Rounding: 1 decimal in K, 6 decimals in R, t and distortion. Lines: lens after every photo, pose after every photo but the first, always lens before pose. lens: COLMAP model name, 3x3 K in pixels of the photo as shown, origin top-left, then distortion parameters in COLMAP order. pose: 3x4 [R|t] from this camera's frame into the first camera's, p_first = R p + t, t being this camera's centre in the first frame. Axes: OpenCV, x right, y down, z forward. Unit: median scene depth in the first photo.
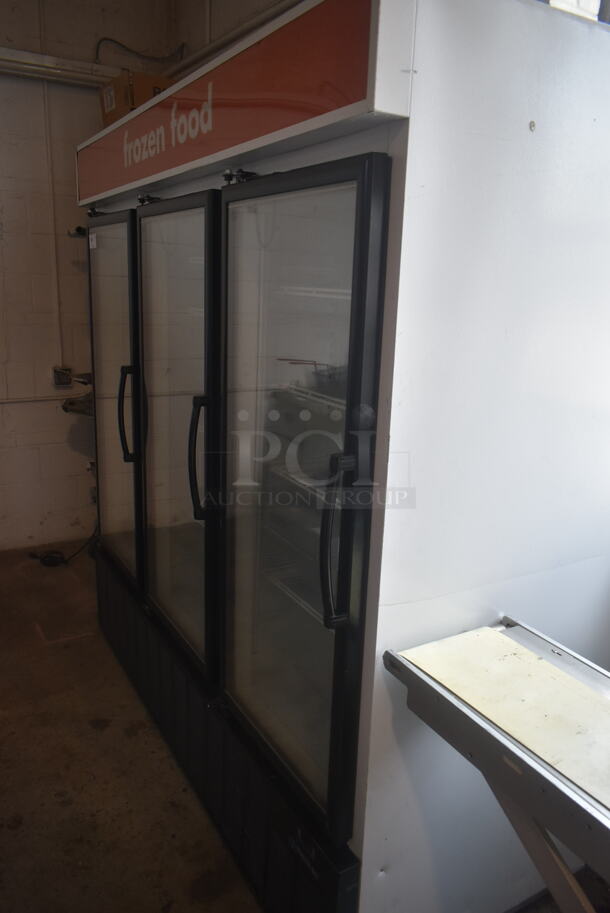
lens RADIAL K [[699.5, 0, 305.0], [0, 699.5, 456.5], [0, 0, 1]] dist [-0.019271, 0.002716]
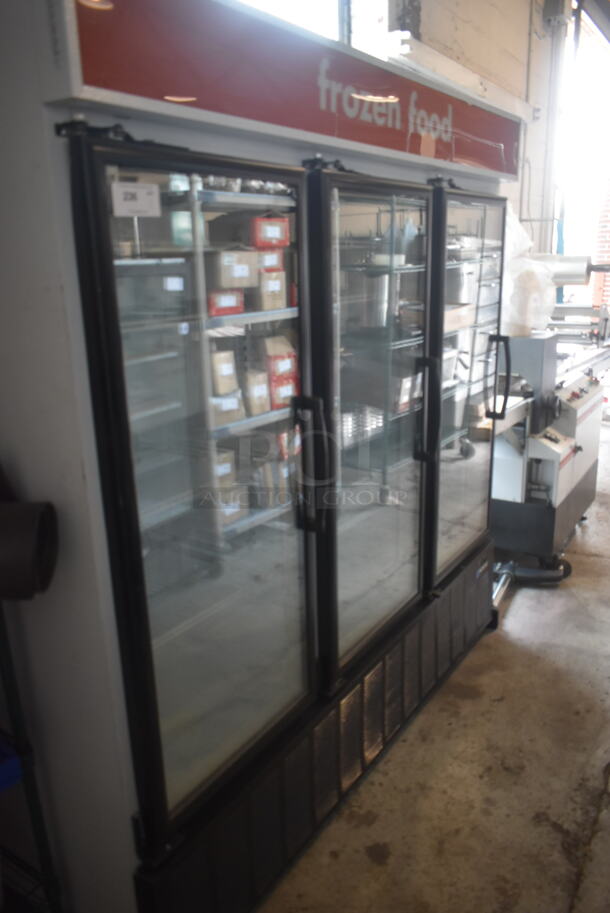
lens RADIAL K [[699.5, 0, 305.0], [0, 699.5, 456.5], [0, 0, 1]] dist [-0.019271, 0.002716]
pose [[-0.437928, -0.285783, 0.852378, -0.930900], [0.223527, 0.883742, 0.411140, -0.401132], [-0.870778, 0.370579, -0.323135, 1.365208]]
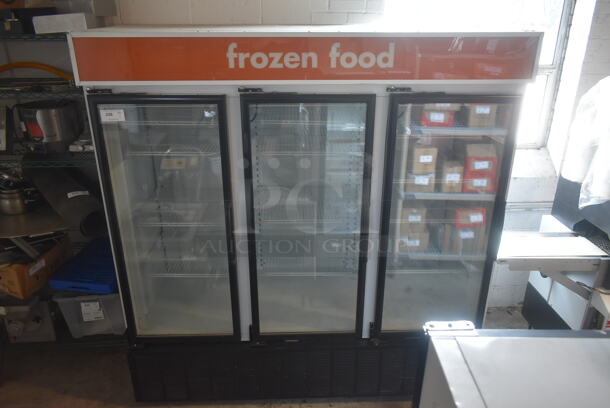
lens RADIAL K [[467.4, 0, 305.0], [0, 467.4, 204.0], [0, 0, 1]] dist [-0.019271, 0.002716]
pose [[0.454219, -0.377438, 0.806986, -1.032925], [0.229652, 0.924812, 0.303285, -0.415376], [-0.860782, 0.047568, 0.506746, 0.426503]]
